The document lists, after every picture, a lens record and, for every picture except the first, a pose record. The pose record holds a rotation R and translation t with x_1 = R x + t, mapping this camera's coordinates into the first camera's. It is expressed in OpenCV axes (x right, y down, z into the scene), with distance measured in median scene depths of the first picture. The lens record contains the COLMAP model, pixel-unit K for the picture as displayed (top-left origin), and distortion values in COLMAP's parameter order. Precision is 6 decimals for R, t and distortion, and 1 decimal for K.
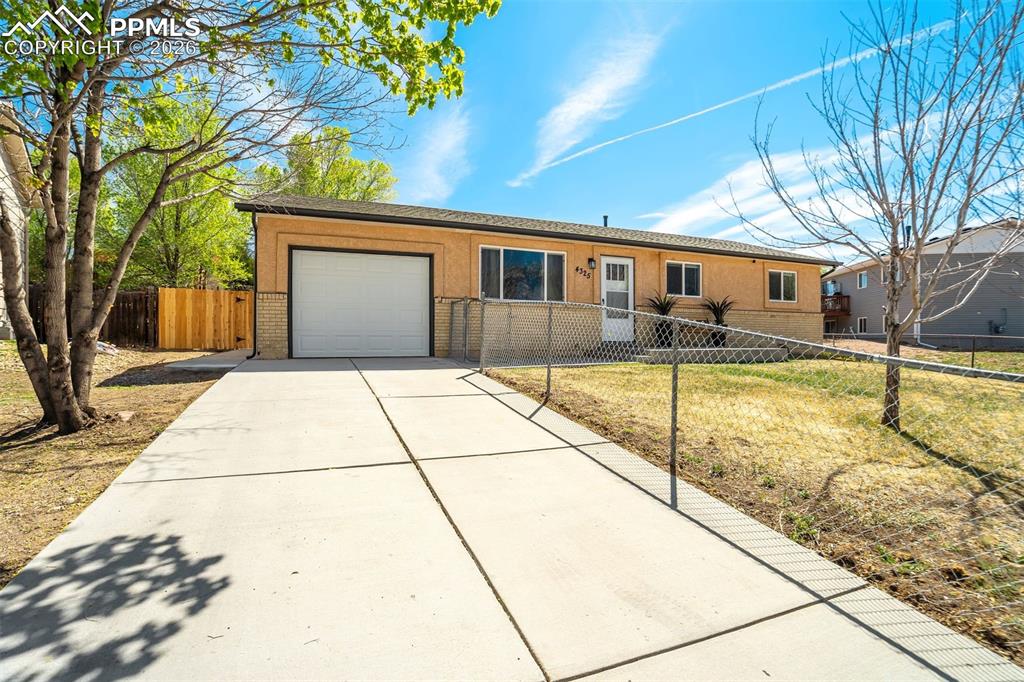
lens RADIAL K [[484.6, 0, 512.3], [0, 484.6, 347.2], [0, 0, 1]] dist [-0.038141, 0.009843]
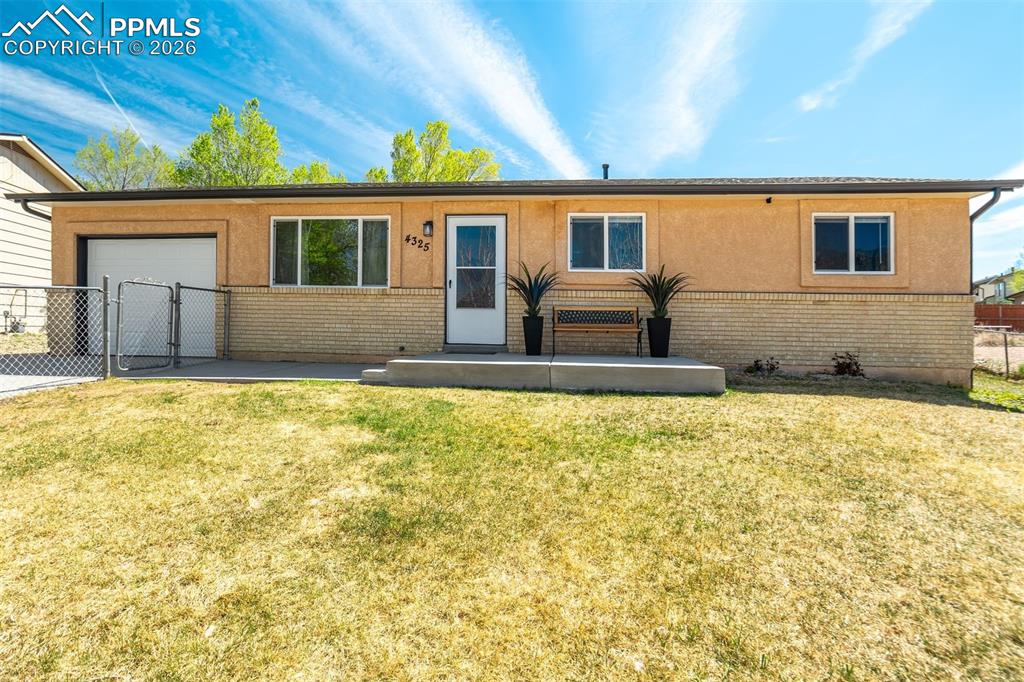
lens RADIAL K [[497.7, 0, 507.0], [0, 497.7, 349.0], [0, 0, 1]] dist [-0.024082, 0.009496]
pose [[0.882132, 0.034877, -0.469708, 0.574751], [-0.018481, 0.999050, 0.039473, -0.033244], [0.470639, -0.026140, 0.881939, 0.419311]]
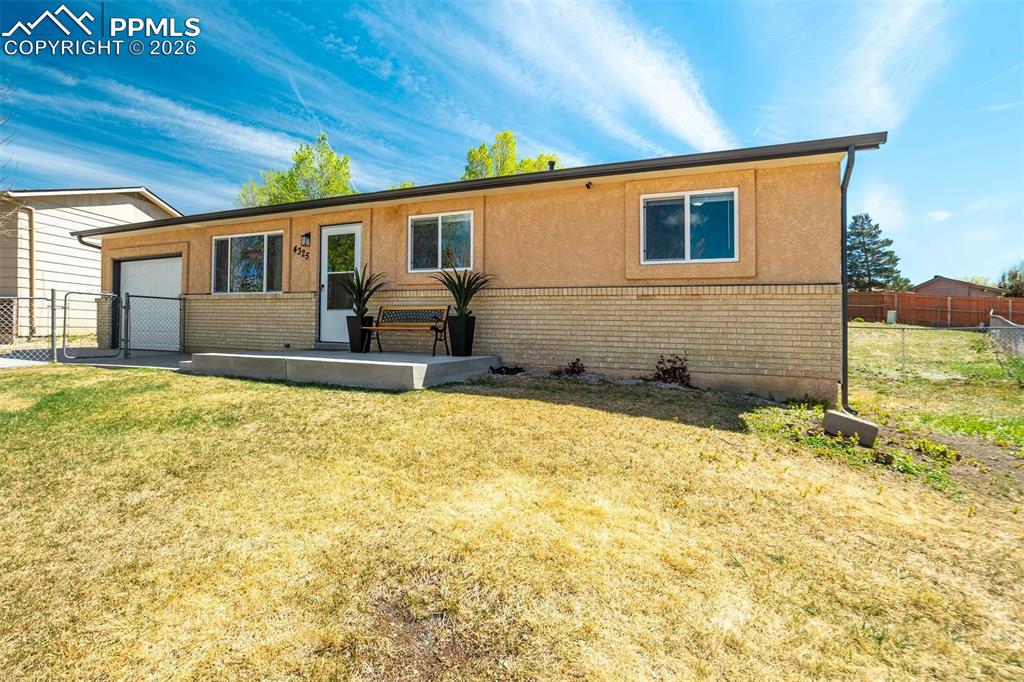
lens RADIAL K [[484.6, 0, 512.9], [0, 484.6, 338.3], [0, 0, 1]] dist [-0.038141, 0.009843]
pose [[0.694378, 0.026319, -0.719129, 0.909947], [-0.021487, 0.999644, 0.015838, -0.034822], [0.719289, 0.004454, 0.694696, 0.685176]]
